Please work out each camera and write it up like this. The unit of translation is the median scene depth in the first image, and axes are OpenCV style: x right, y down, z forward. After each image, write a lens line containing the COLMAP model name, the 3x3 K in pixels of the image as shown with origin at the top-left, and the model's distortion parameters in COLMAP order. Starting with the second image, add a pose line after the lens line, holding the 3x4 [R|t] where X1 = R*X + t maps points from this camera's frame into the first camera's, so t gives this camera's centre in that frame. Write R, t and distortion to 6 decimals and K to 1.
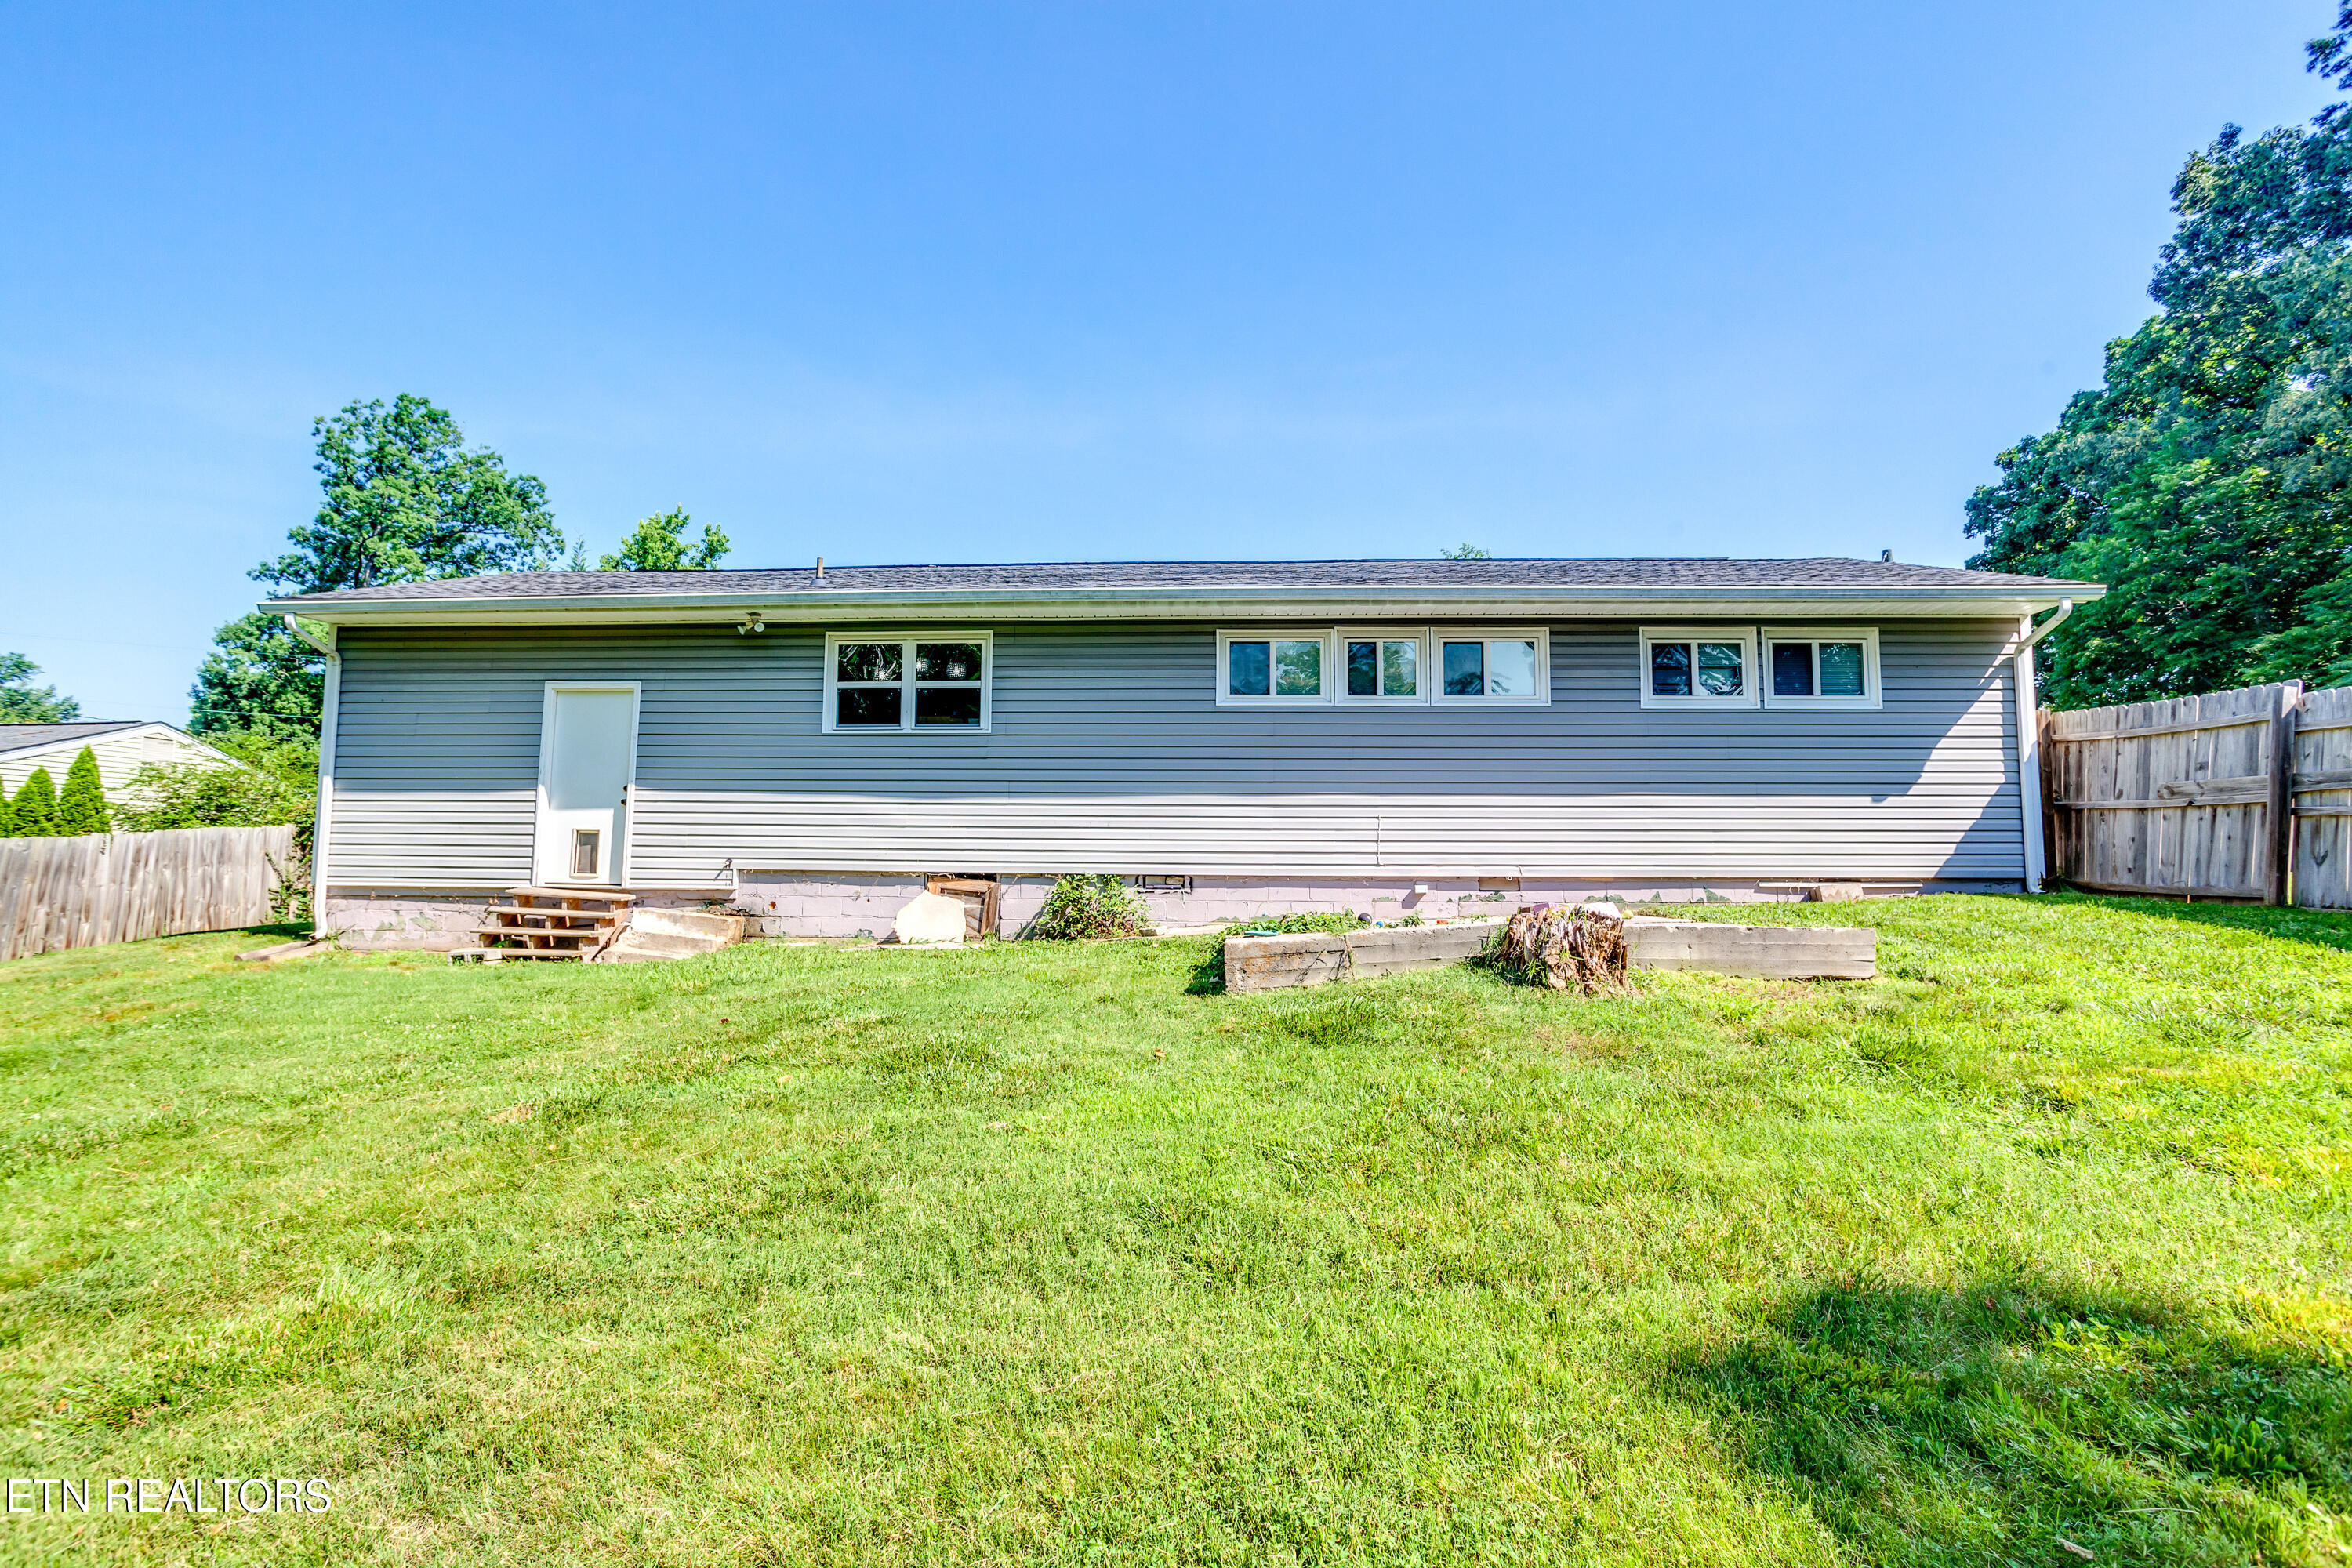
lens RADIAL K [[1147.0, 0, 1166.2], [0, 1147.0, 777.2], [0, 0, 1]] dist [-0.030604, 0.000279]
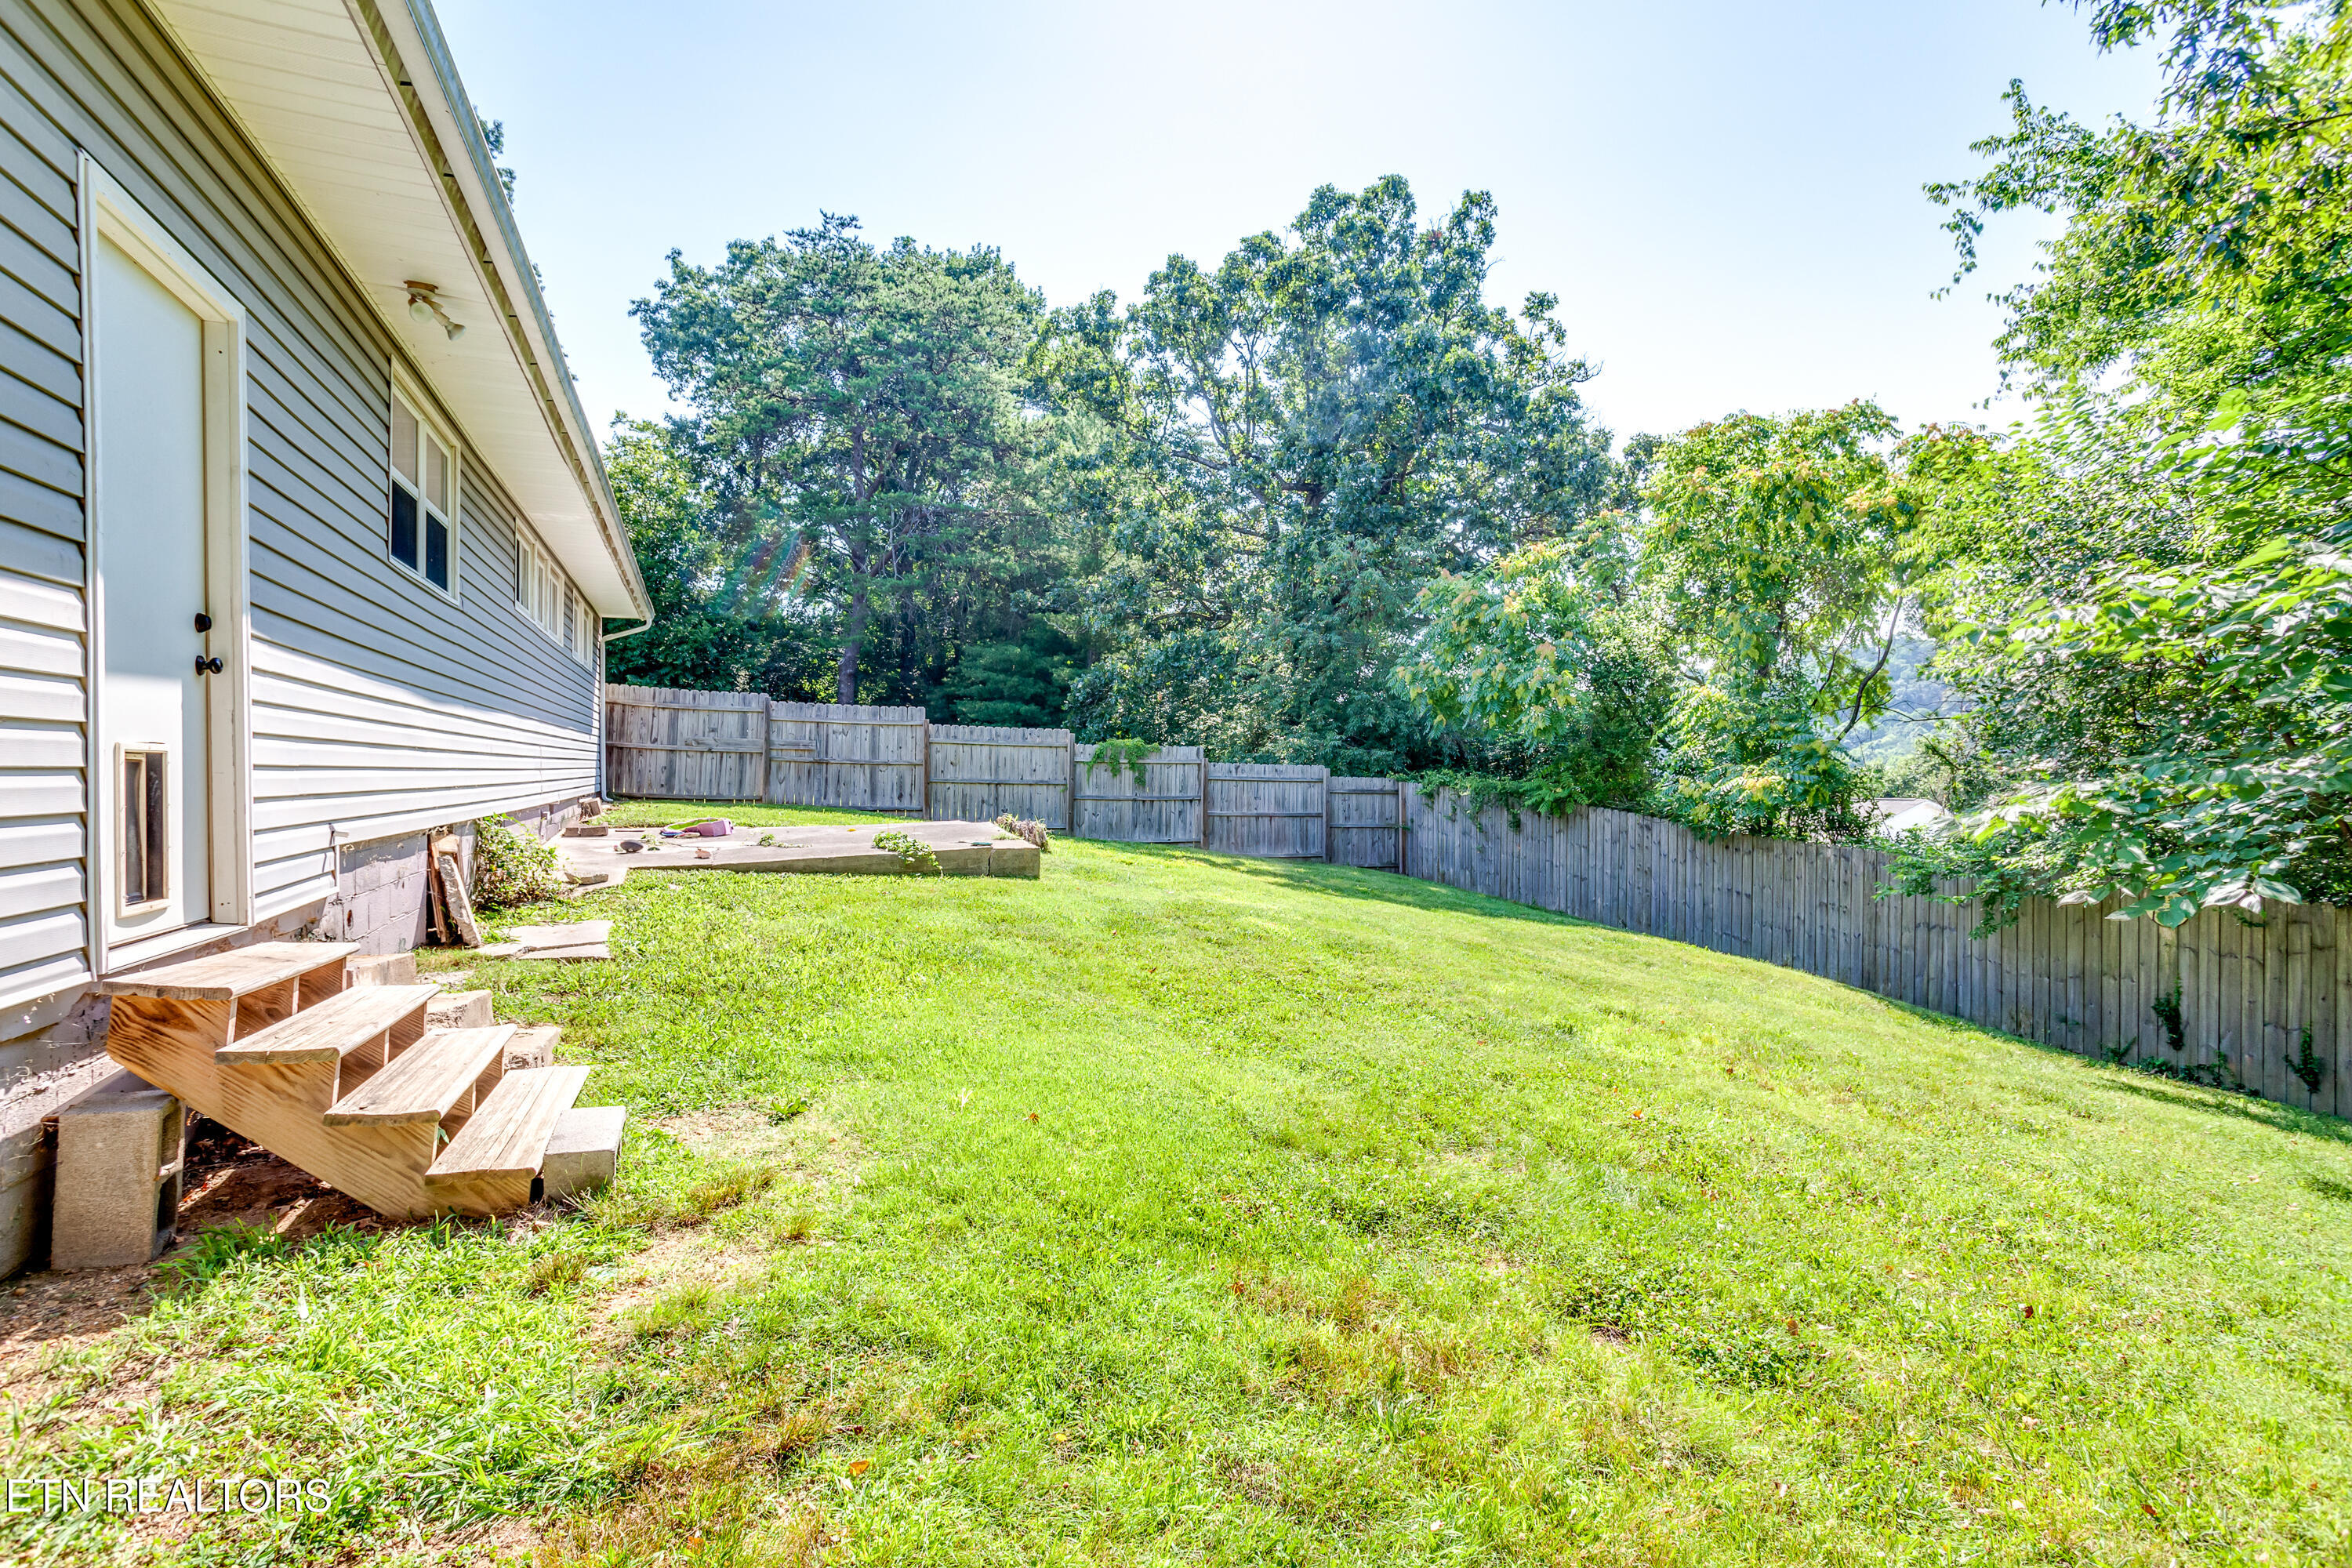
lens RADIAL K [[1147.0, 0, 1166.2], [0, 1147.0, 777.2], [0, 0, 1]] dist [-0.030604, 0.000279]
pose [[-0.422149, -0.015718, 0.906390, -1.058553], [-0.090151, 0.995621, -0.024722, 0.044207], [-0.902033, -0.092148, -0.421718, 1.050389]]
